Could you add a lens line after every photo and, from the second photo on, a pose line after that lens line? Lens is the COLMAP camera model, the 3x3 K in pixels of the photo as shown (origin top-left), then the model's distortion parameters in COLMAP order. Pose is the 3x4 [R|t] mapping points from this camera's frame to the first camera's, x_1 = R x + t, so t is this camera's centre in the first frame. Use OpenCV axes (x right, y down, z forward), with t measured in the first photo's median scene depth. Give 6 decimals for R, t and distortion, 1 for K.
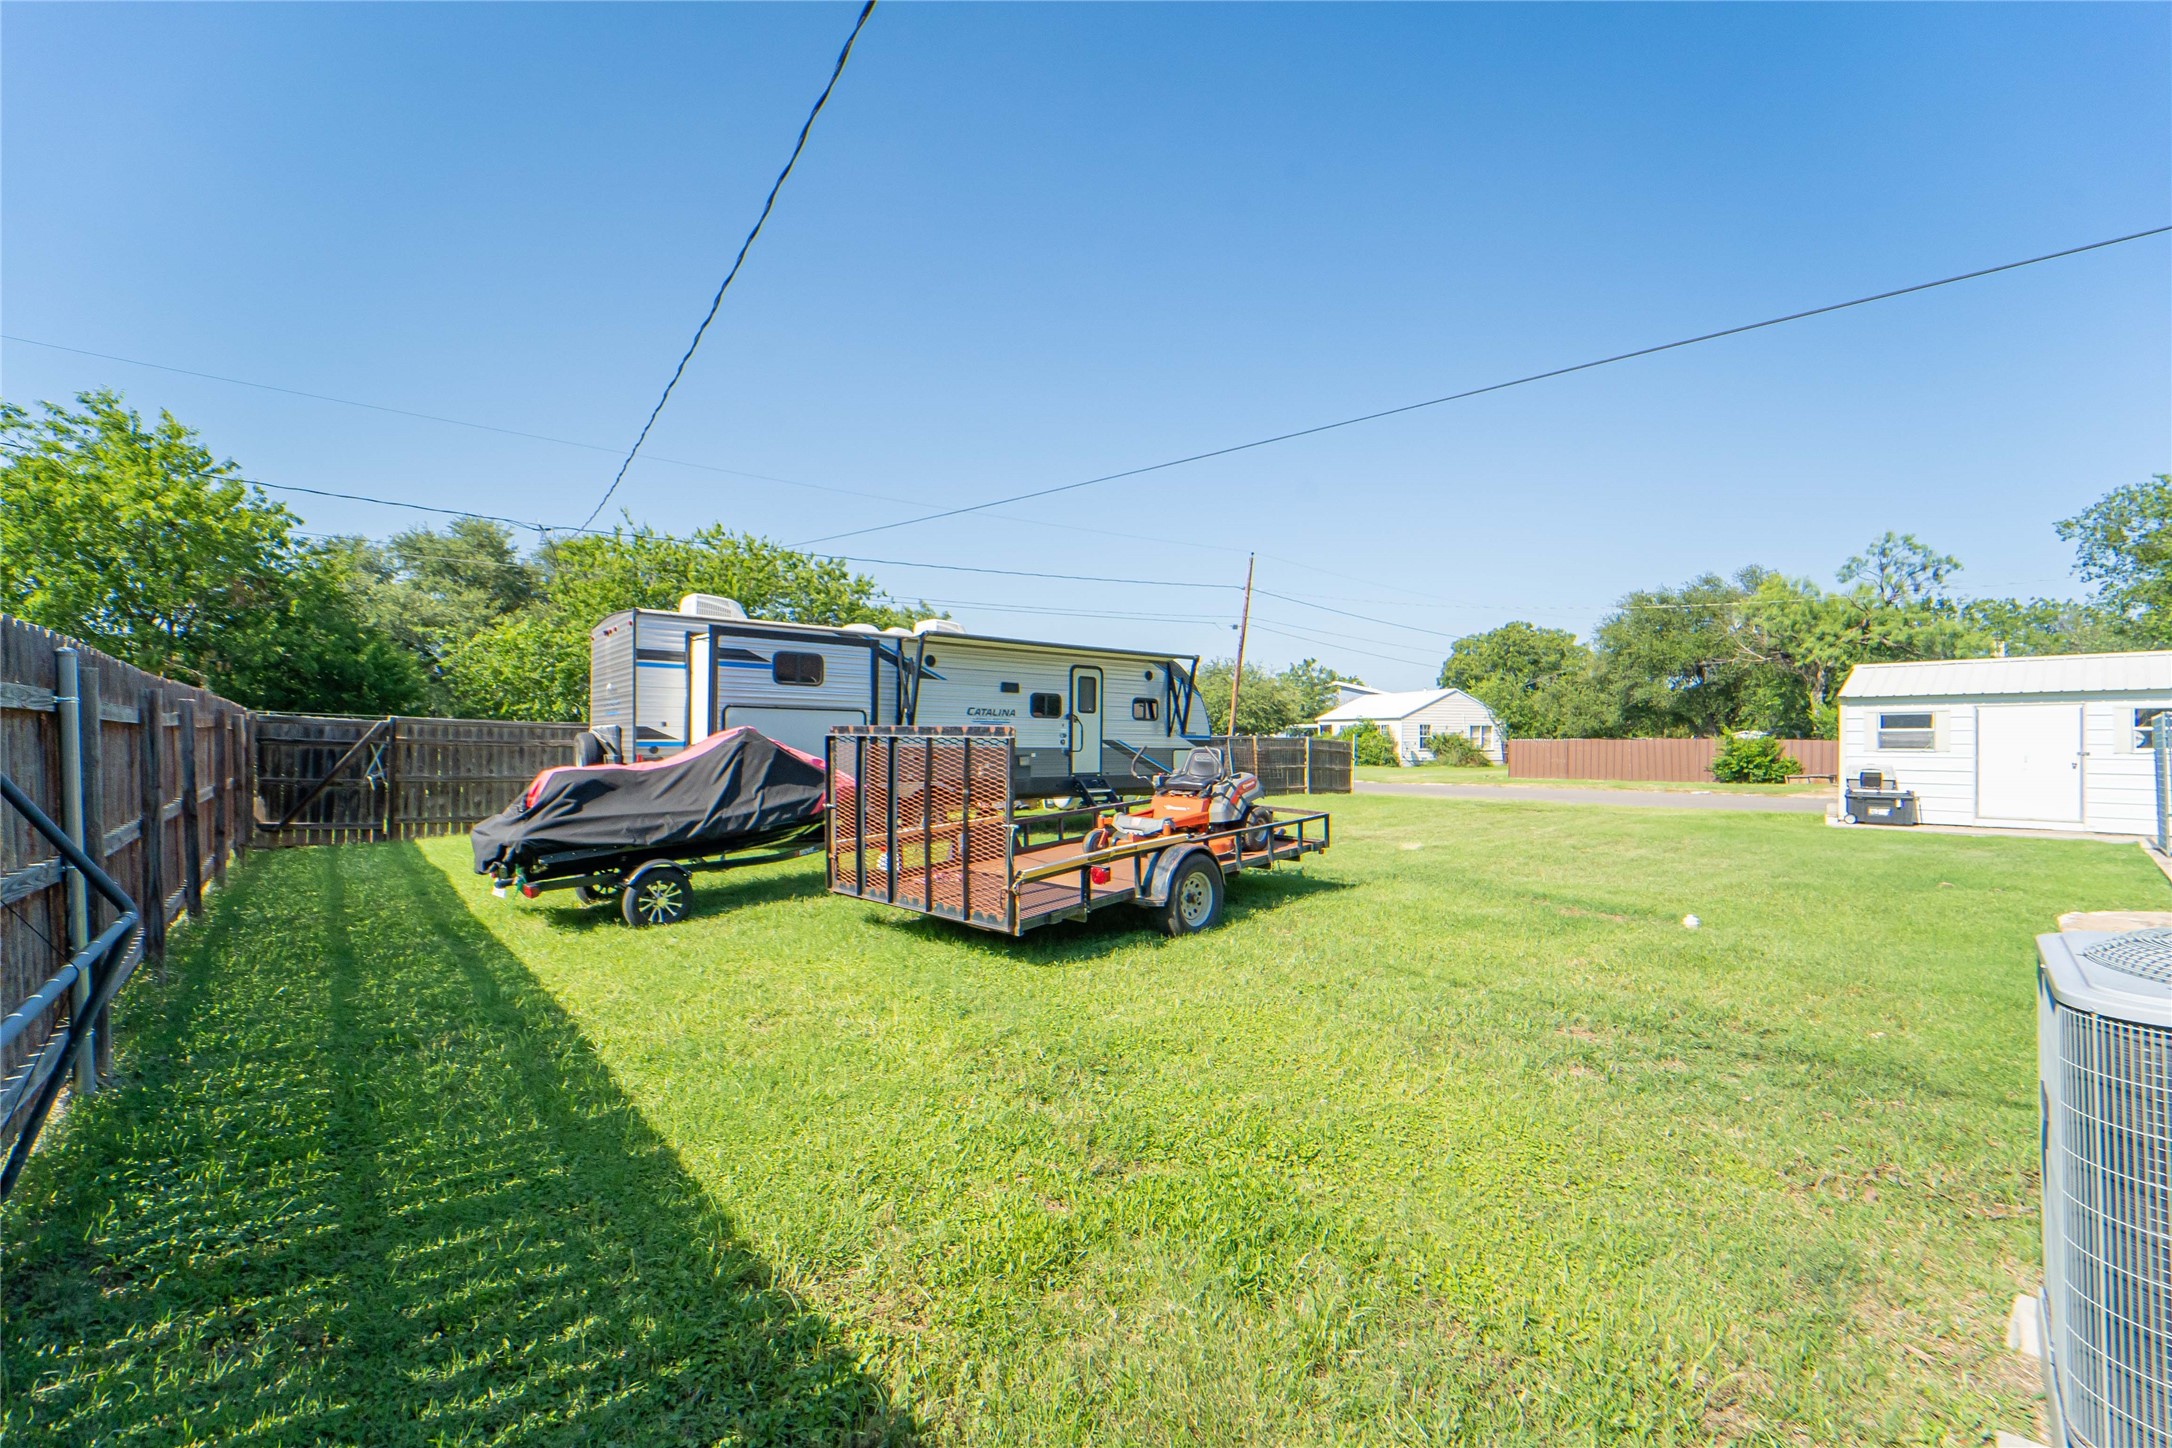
lens RADIAL K [[890.5, 0, 1075.4], [0, 890.5, 730.0], [0, 0, 1]] dist [-0.022987, -0.000938]
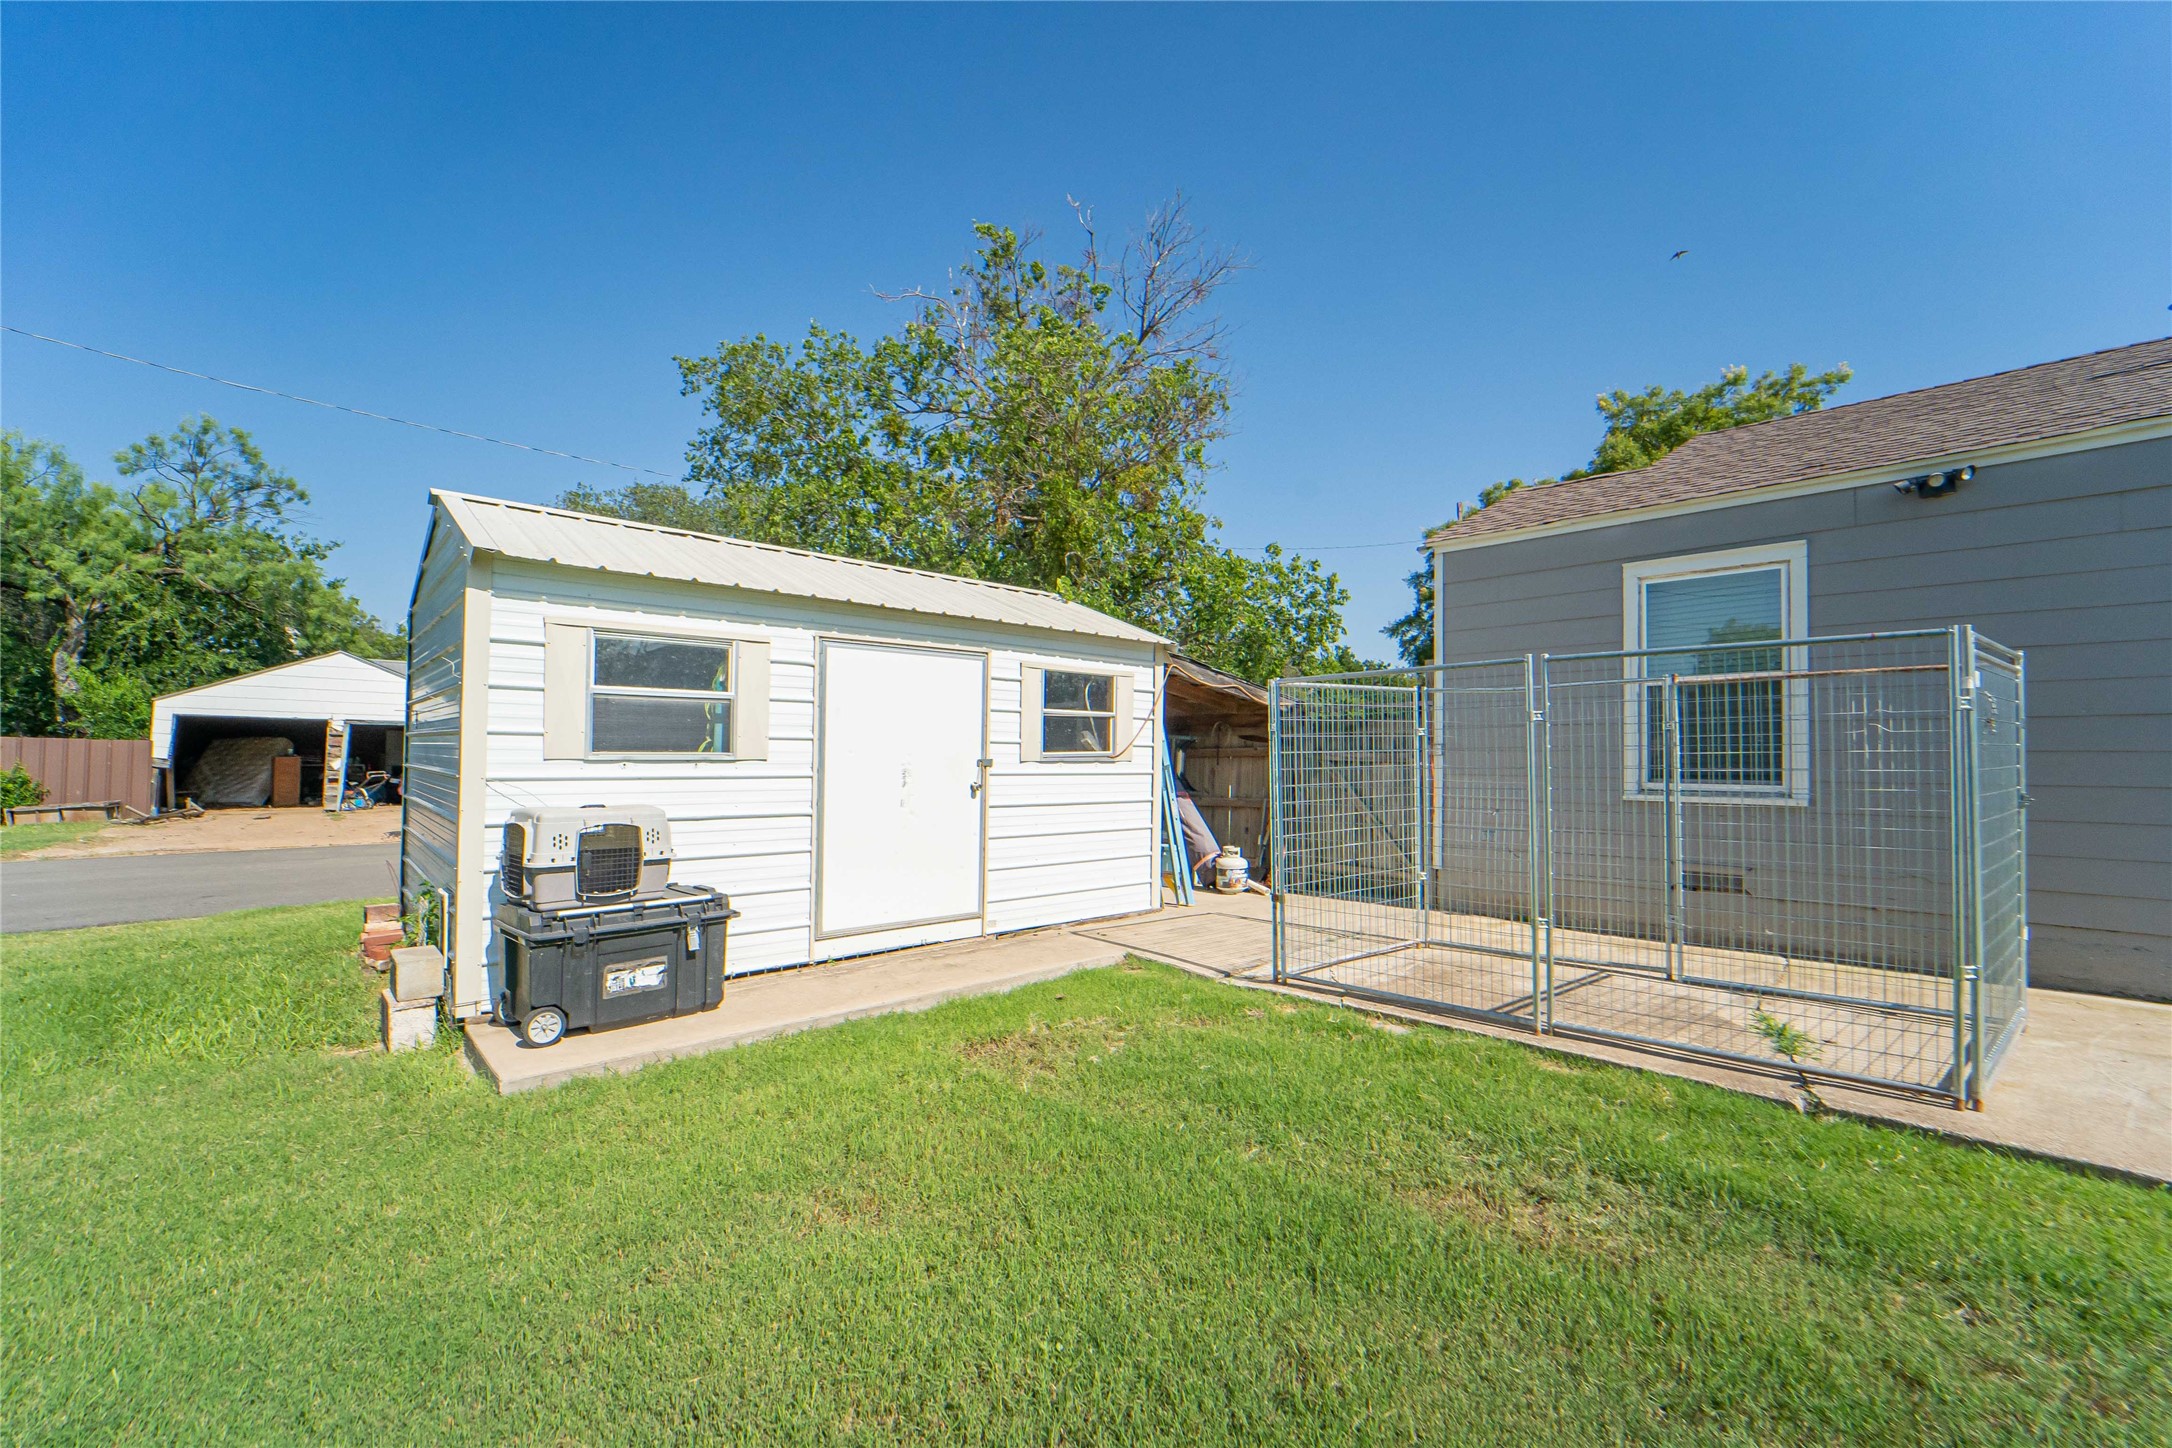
lens RADIAL K [[890.5, 0, 1075.4], [0, 890.5, 730.0], [0, 0, 1]] dist [-0.022987, -0.000938]
pose [[-0.041145, 0.027733, 0.998768, 0.628028], [-0.018763, 0.999417, -0.028524, 0.020261], [-0.998977, -0.019914, -0.040601, 0.866598]]
